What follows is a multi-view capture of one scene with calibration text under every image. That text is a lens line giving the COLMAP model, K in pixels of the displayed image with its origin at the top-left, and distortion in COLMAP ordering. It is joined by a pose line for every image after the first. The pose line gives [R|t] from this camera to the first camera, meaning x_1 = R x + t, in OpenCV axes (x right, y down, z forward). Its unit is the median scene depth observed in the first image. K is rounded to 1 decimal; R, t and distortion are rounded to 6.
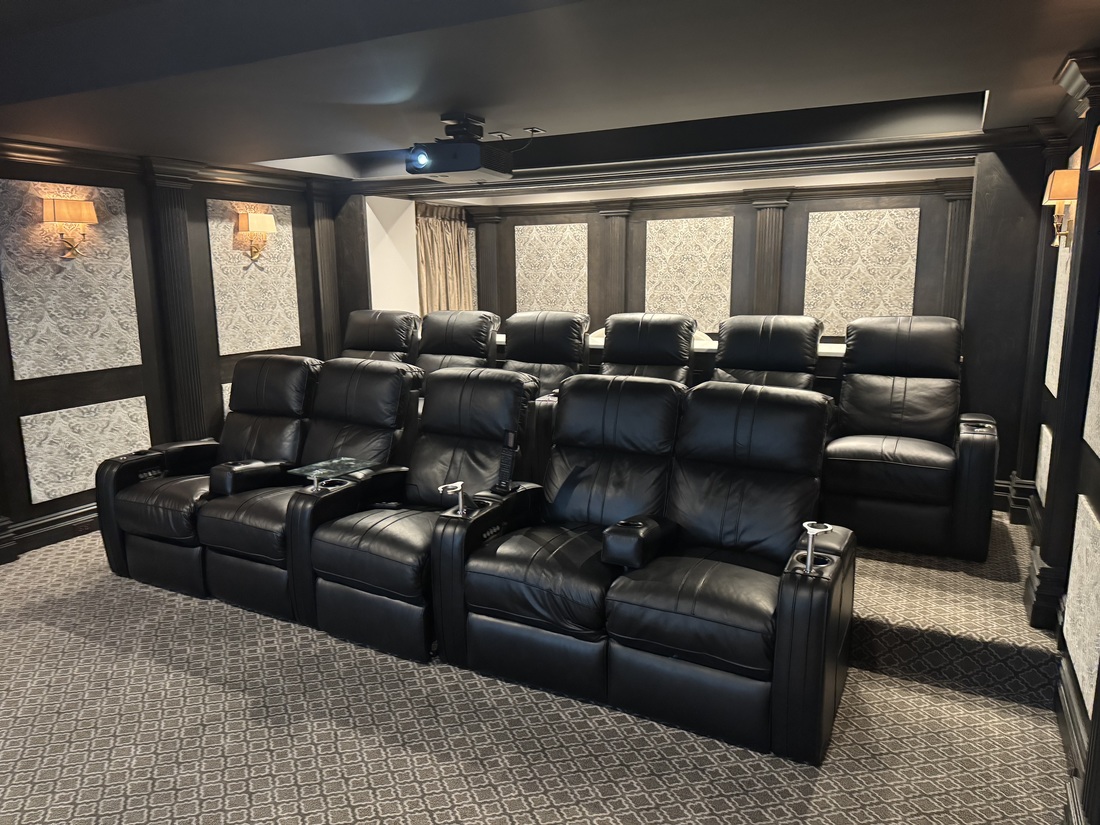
lens RADIAL K [[768.5, 0, 541.1], [0, 768.5, 417.4], [0, 0, 1]] dist [0.067590, -0.088549]
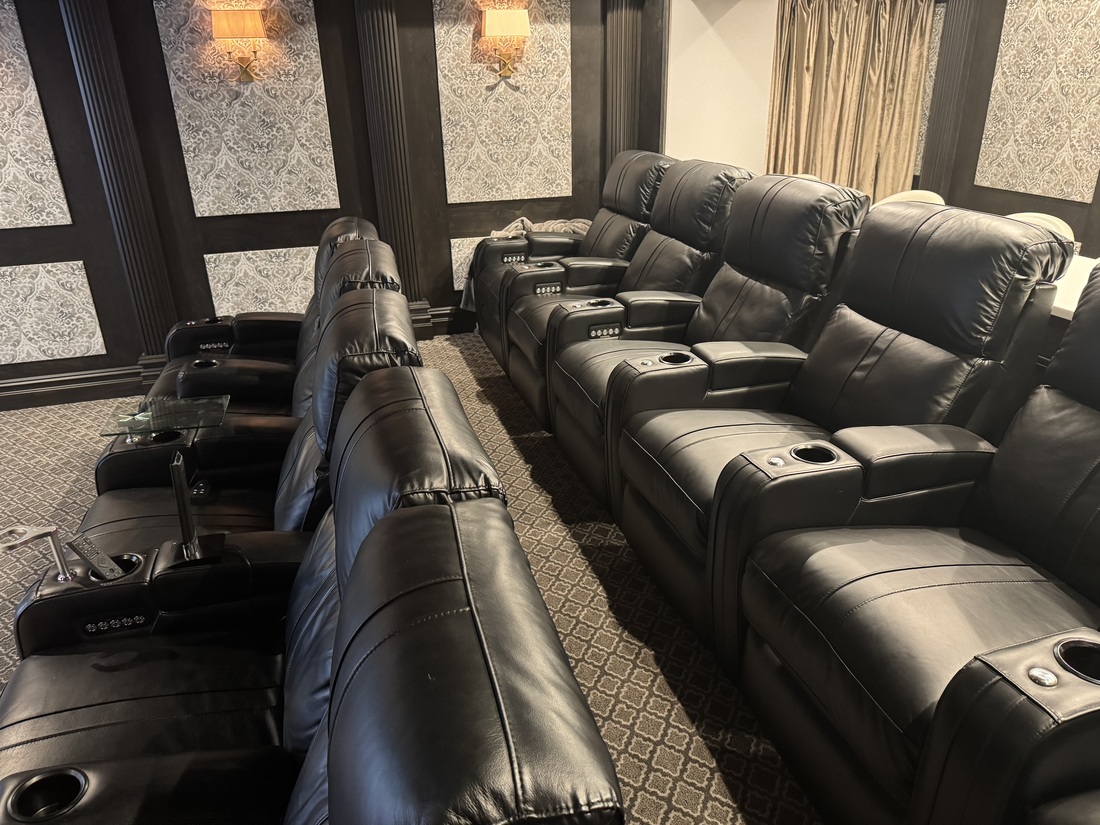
lens RADIAL K [[768.5, 0, 558.5], [0, 768.5, 406.5], [0, 0, 1]] dist [0.067590, -0.088549]
pose [[0.674679, 0.270277, -0.686847, 0.333178], [-0.120156, 0.958351, 0.259088, -0.115542], [0.728266, -0.092272, 0.679055, 0.590730]]
